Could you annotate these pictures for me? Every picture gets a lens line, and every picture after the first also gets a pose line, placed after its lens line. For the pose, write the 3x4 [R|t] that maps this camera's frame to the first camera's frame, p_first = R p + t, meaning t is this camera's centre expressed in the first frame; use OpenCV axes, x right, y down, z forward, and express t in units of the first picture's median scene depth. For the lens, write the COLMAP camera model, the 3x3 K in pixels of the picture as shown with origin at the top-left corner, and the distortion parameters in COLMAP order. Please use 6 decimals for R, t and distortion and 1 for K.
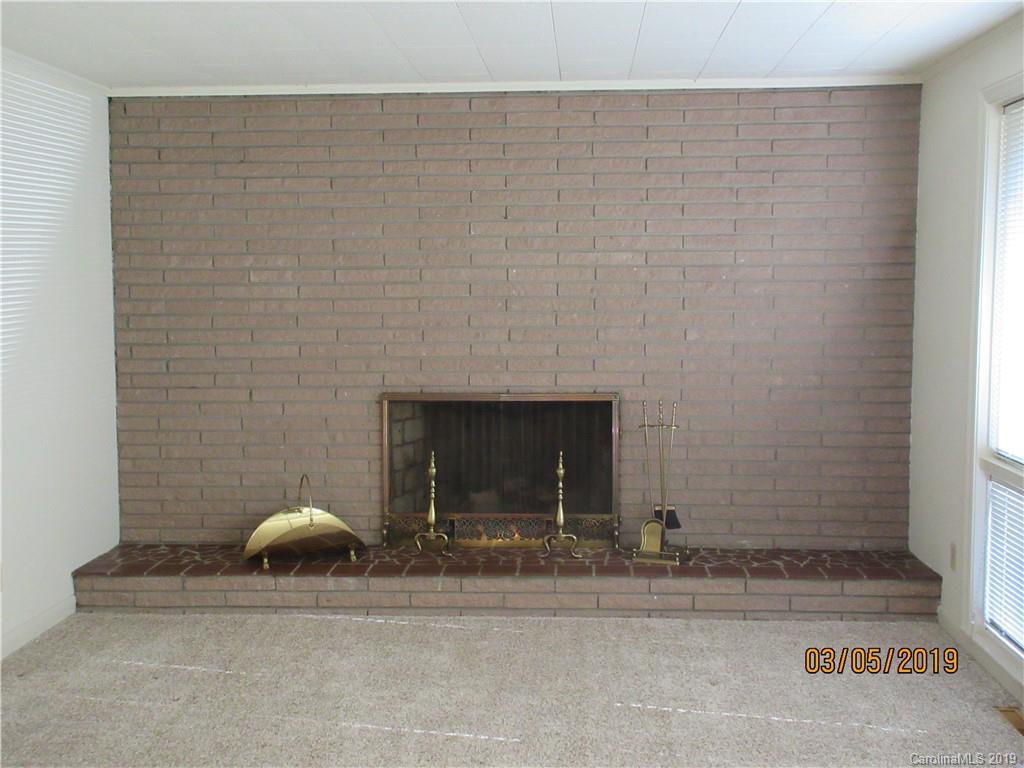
lens RADIAL K [[1155.0, 0, 511.9], [0, 1155.0, 386.1], [0, 0, 1]] dist [0.018163, 0.000000]
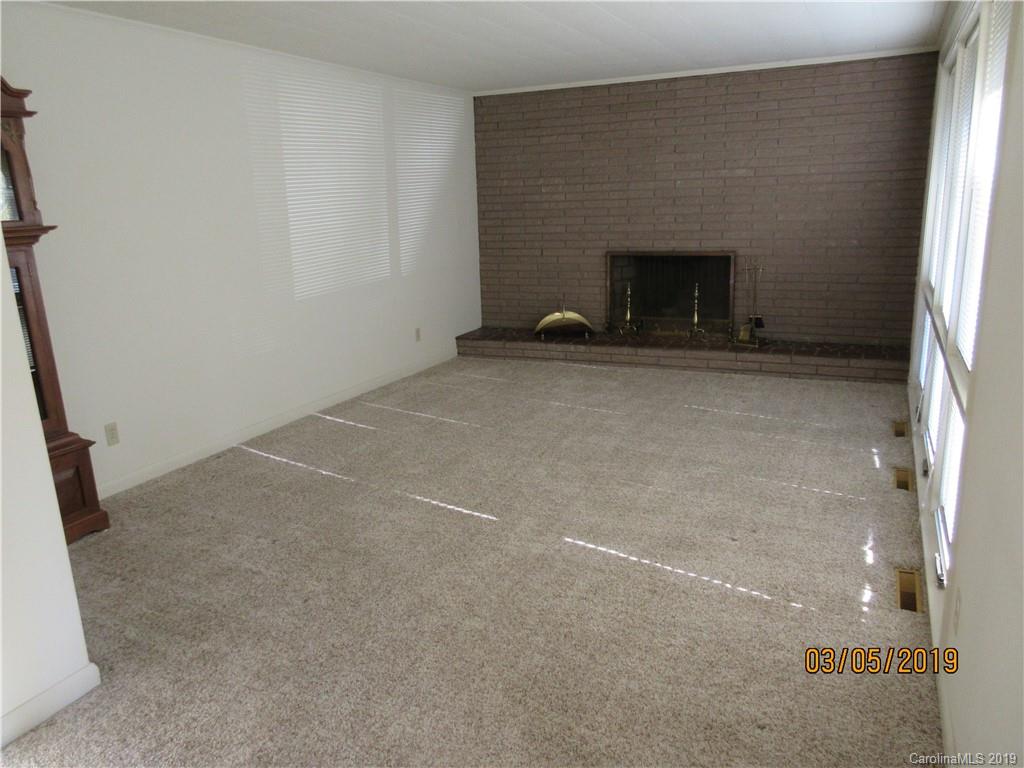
lens RADIAL K [[754.8, 0, 510.9], [0, 754.8, 380.9], [0, 0, 1]] dist [0.026132, 0.000725]
pose [[0.929978, 0.064075, -0.361989, 0.207655], [-0.005574, 0.987038, 0.160392, 0.018353], [0.367574, -0.147143, 0.918280, -0.224935]]
